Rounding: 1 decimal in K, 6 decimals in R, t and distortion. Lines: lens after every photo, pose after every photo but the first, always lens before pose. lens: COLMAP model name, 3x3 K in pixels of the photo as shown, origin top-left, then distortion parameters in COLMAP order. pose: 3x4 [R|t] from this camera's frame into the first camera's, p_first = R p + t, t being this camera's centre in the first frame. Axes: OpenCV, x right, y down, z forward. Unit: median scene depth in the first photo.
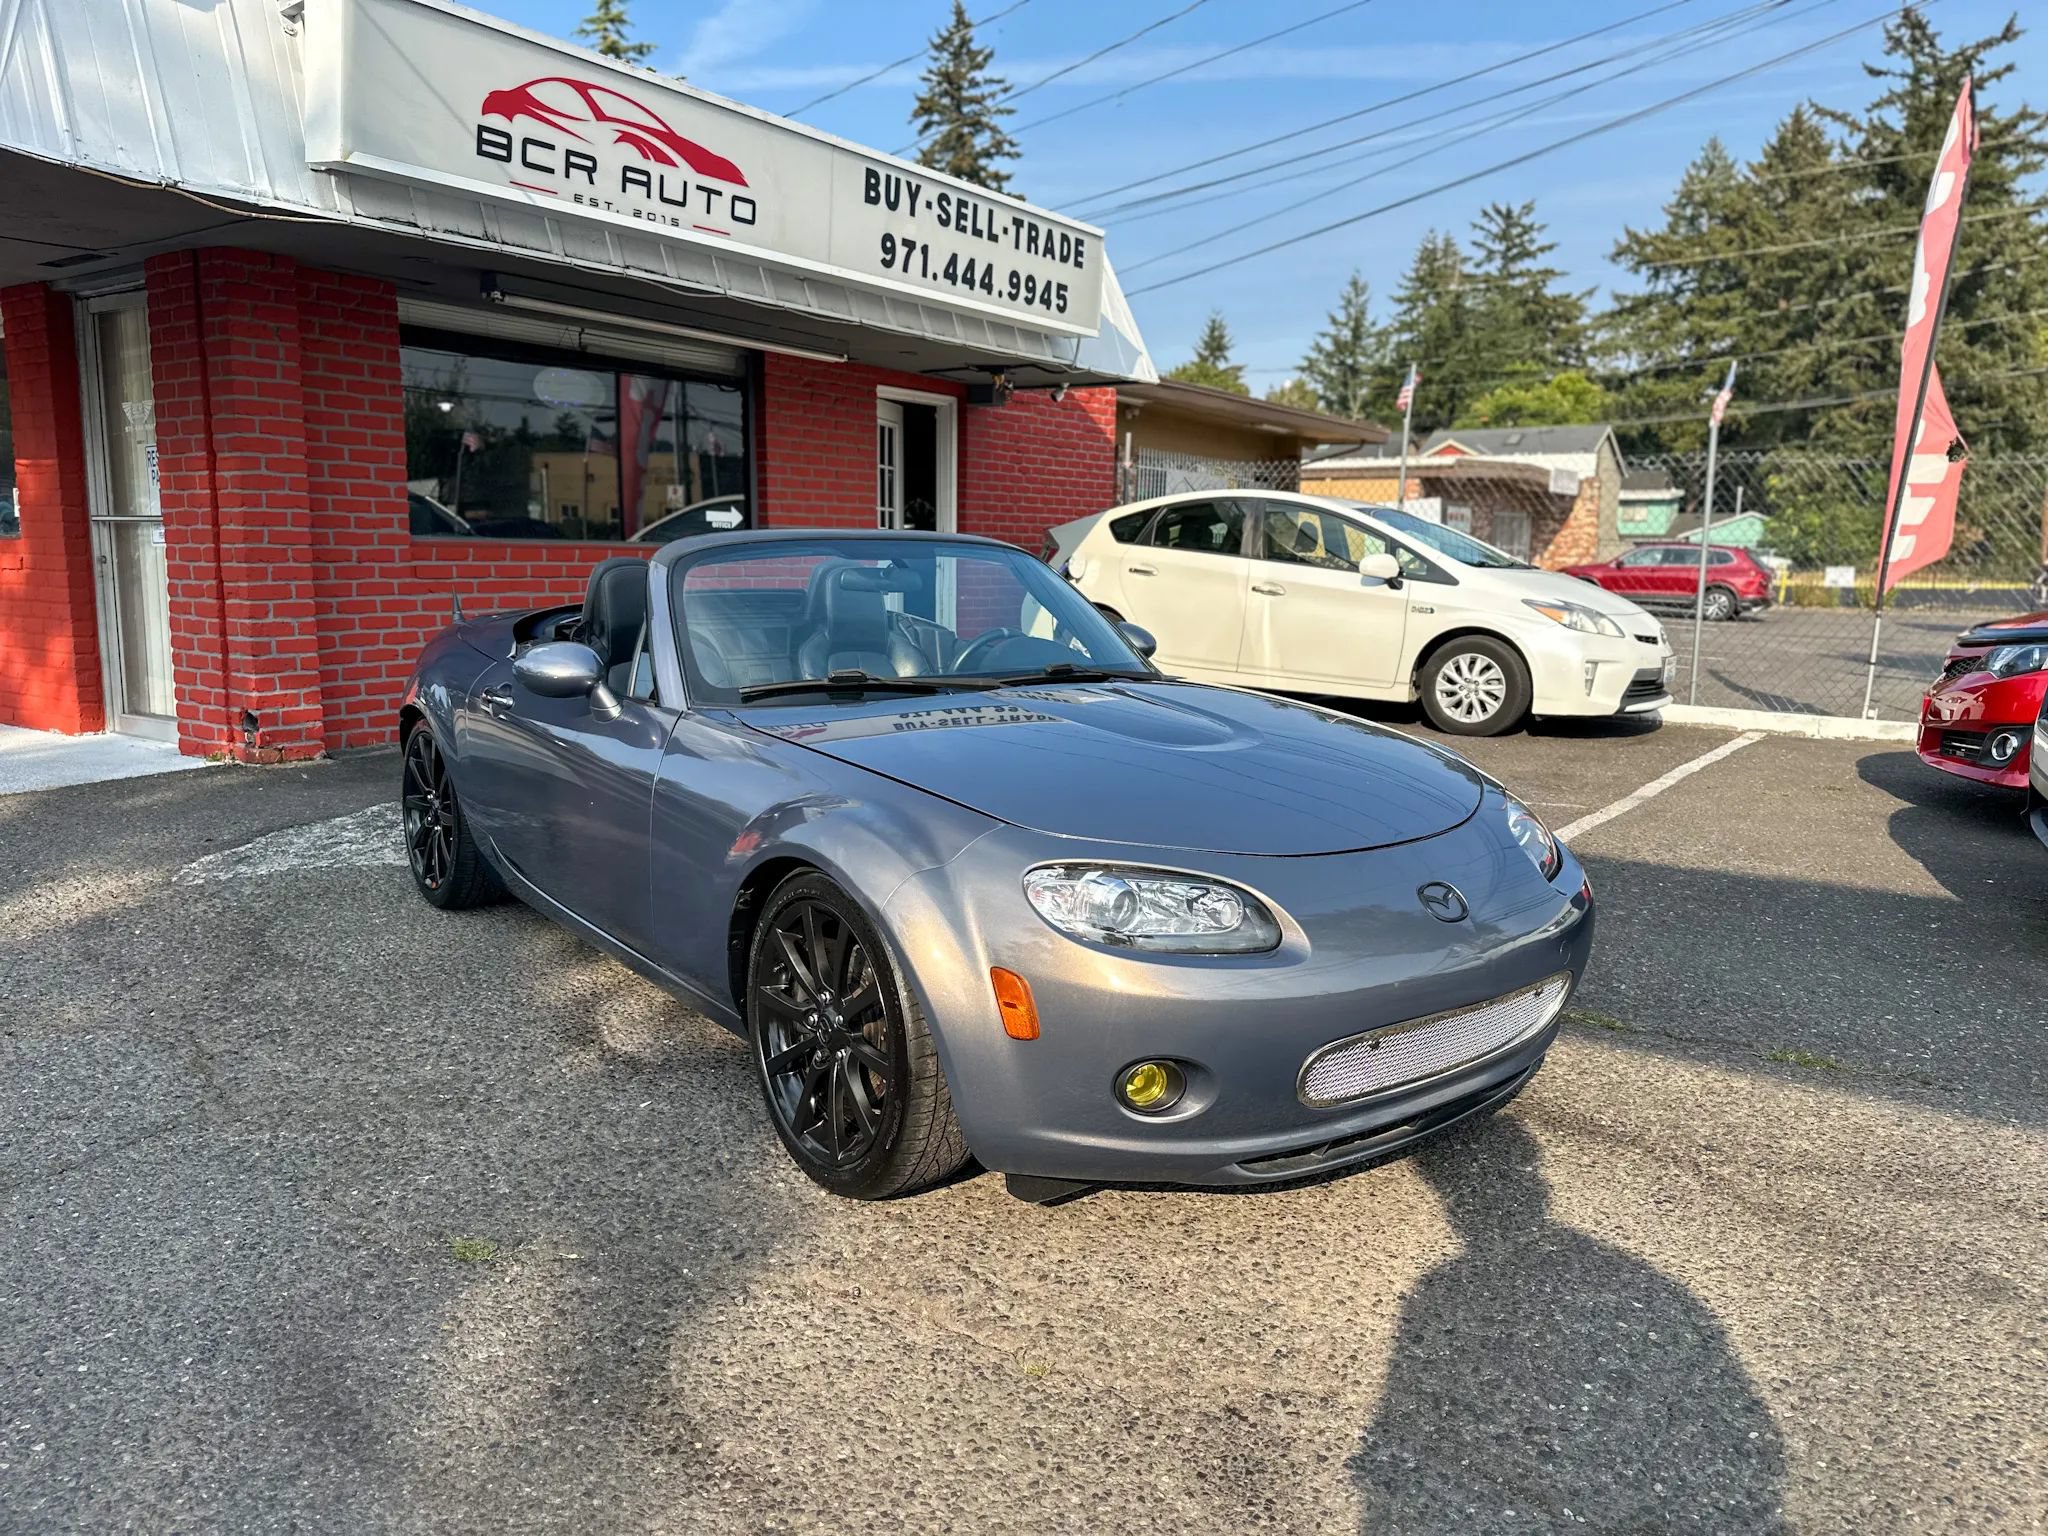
lens RADIAL K [[1447.8, 0, 1024.0], [0, 1447.8, 768.0], [0, 0, 1]] dist [0.018126, -0.027818]
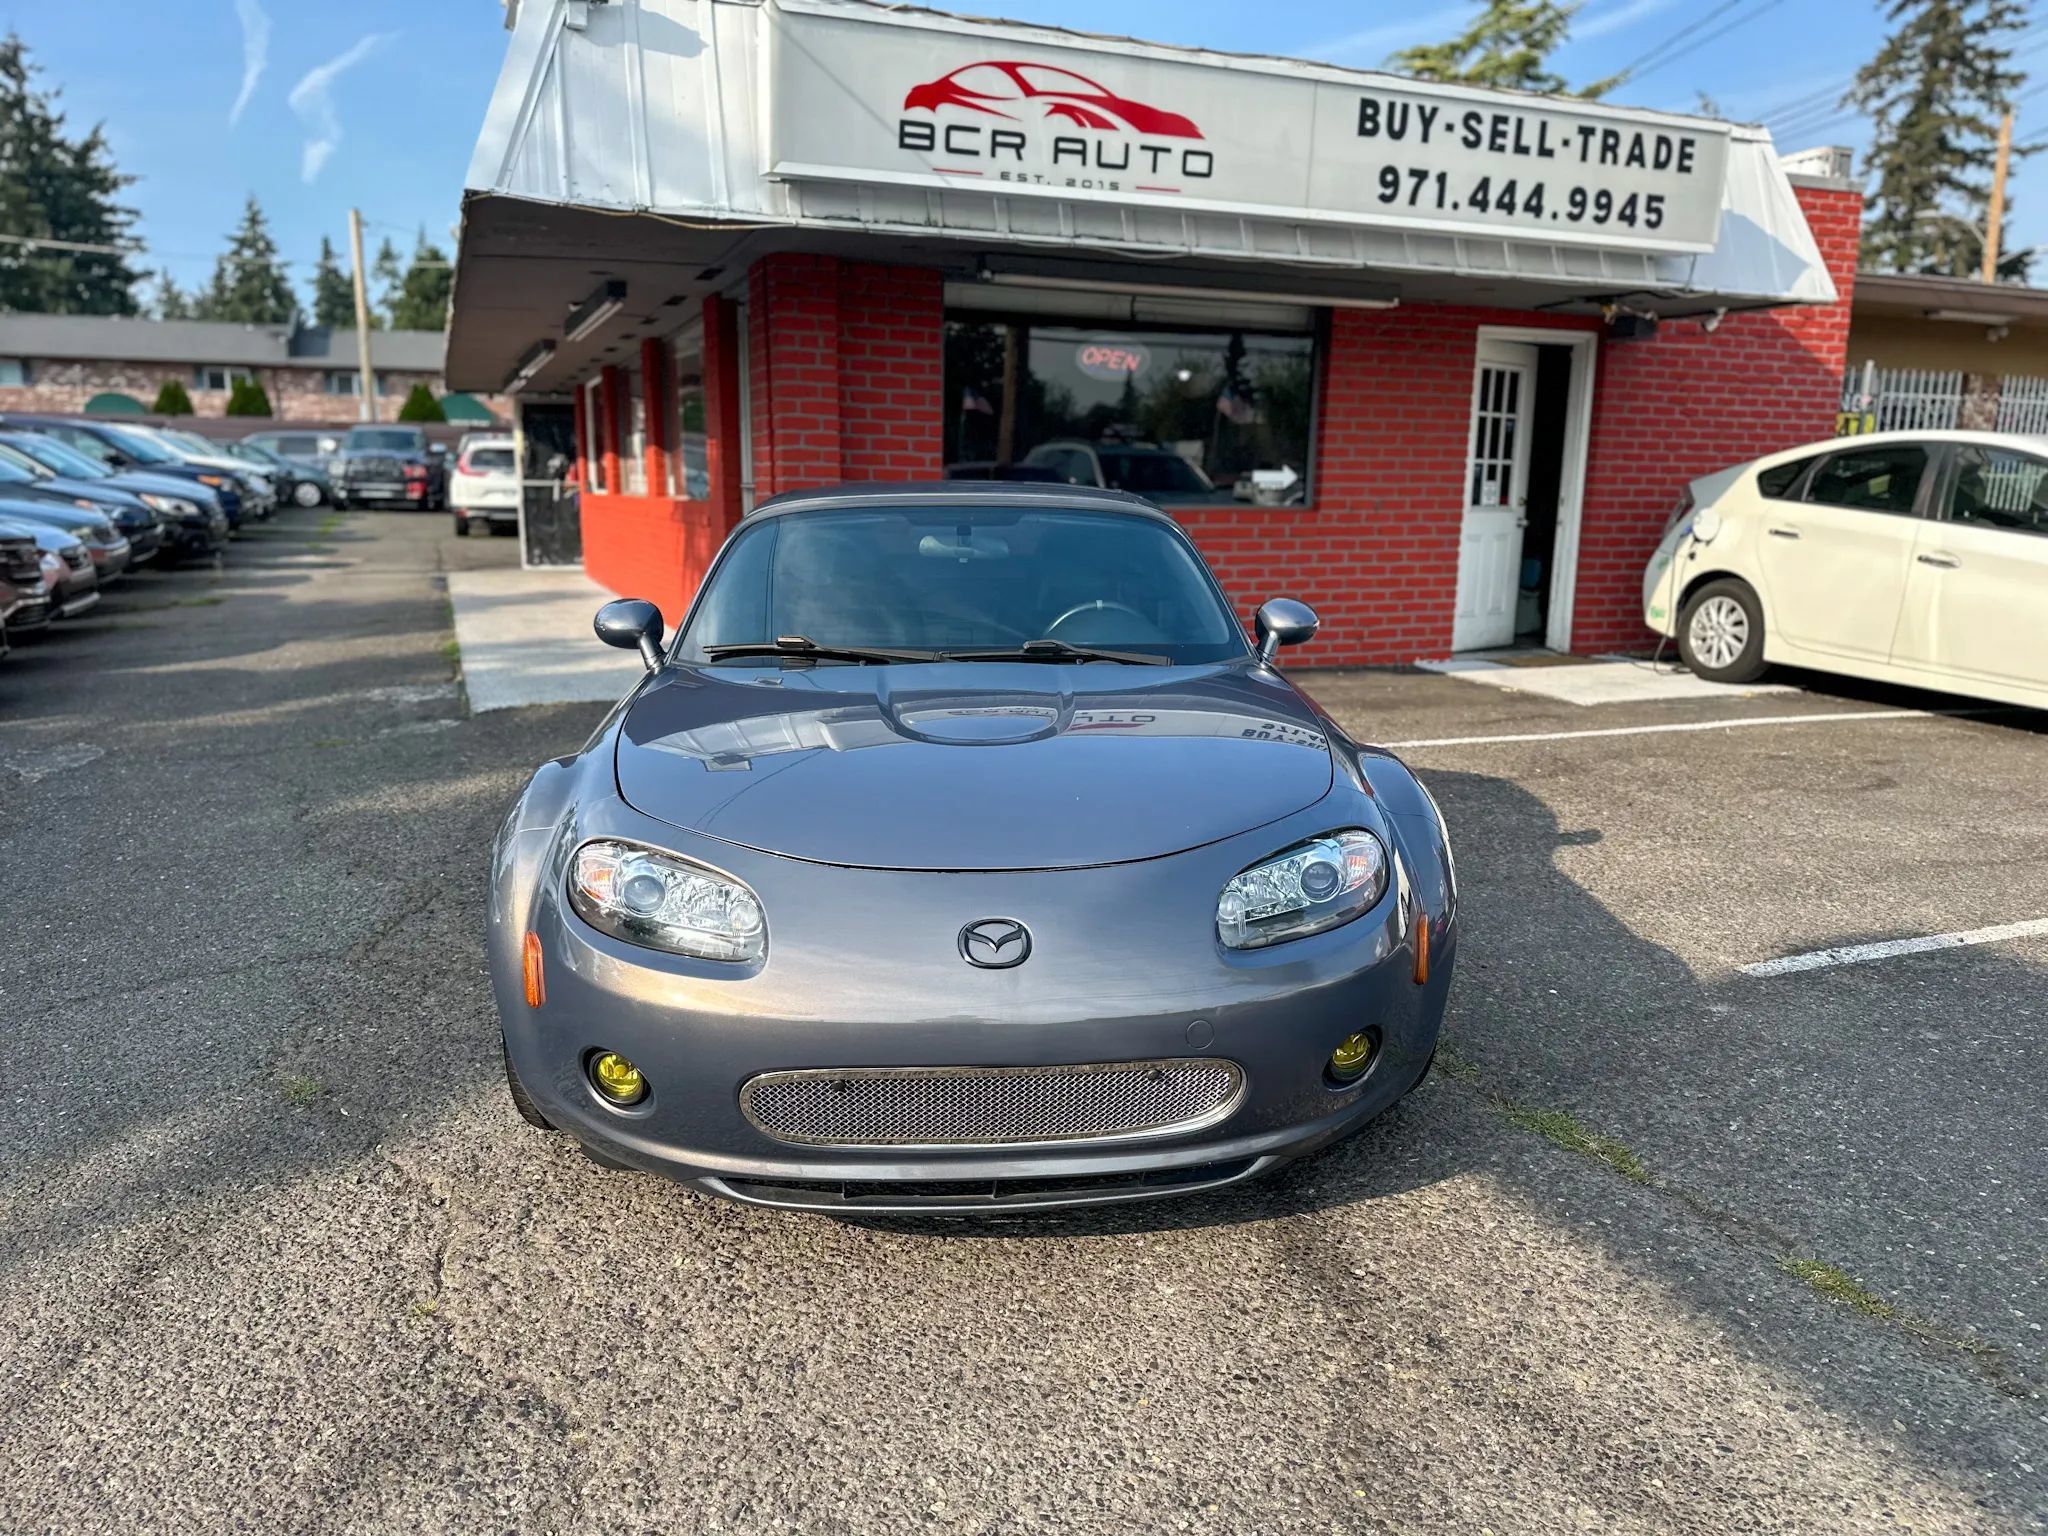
lens RADIAL K [[1433.4, 0, 1059.5], [0, 1433.4, 773.1], [0, 0, 1]] dist [0.001764, -0.003049]
pose [[0.843204, 0.097128, -0.528747, 0.229781], [-0.076208, 0.995207, 0.061283, -0.020145], [0.532165, -0.011380, 0.846564, 0.098063]]
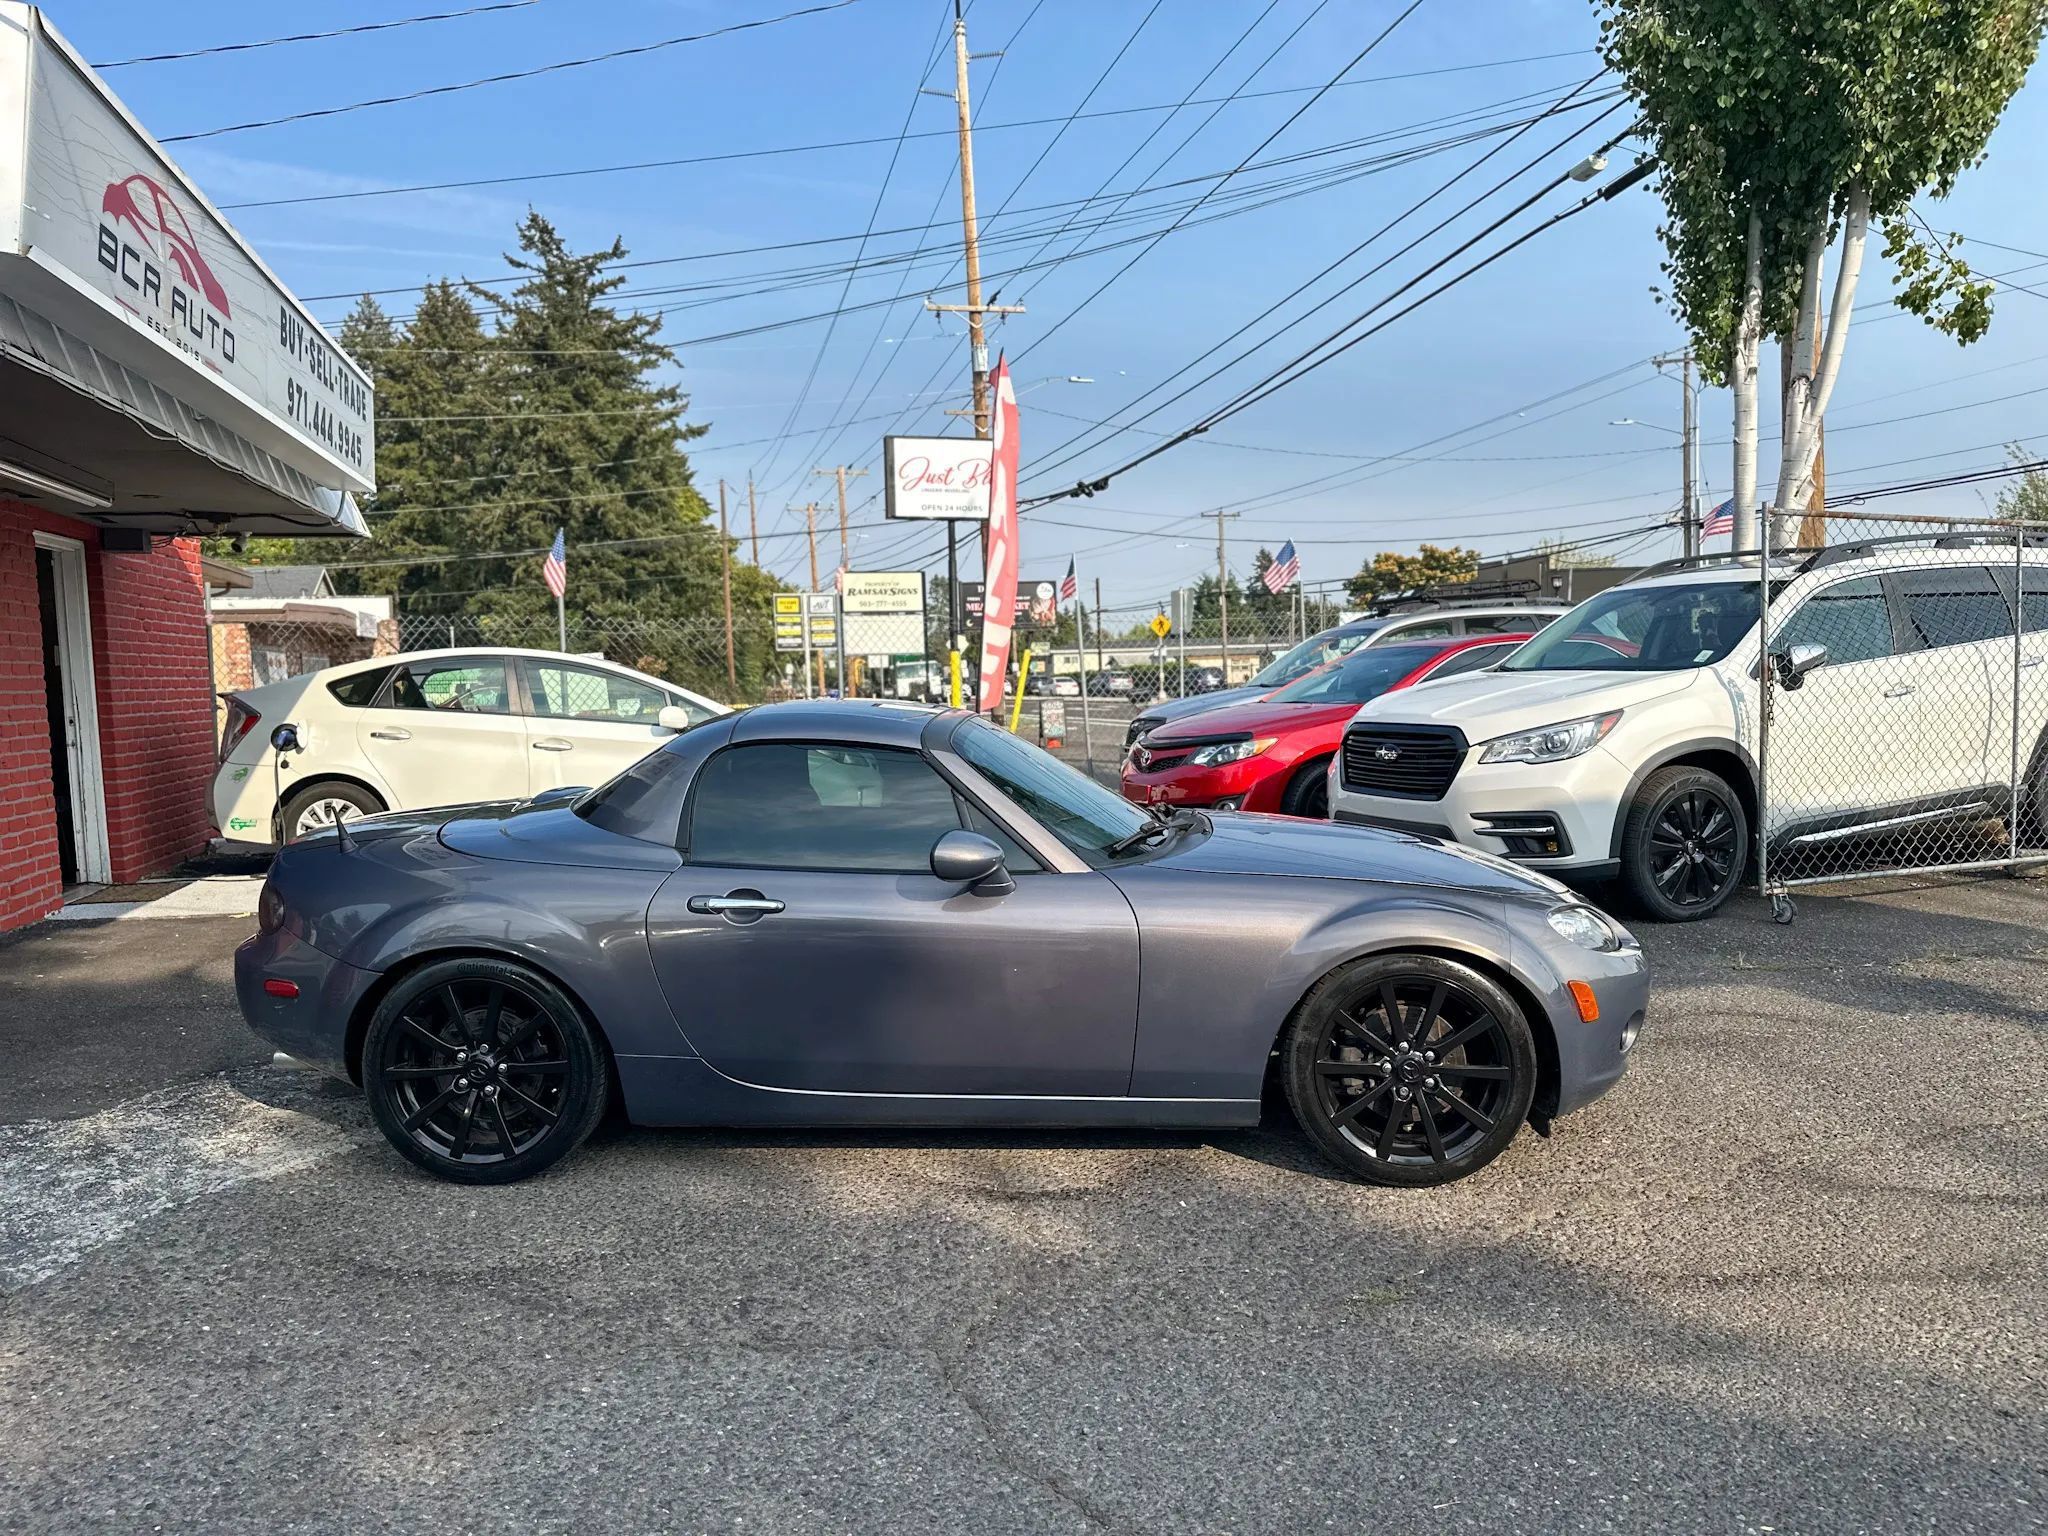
lens RADIAL K [[1456.4, 0, 1020.1], [0, 1456.4, 778.7], [0, 0, 1]] dist [-0.007184, 0.001465]
pose [[0.651953, -0.085058, 0.753474, -0.414242], [0.148836, 0.988713, -0.017169, -0.036698], [-0.743509, 0.123337, 0.657254, 0.096739]]
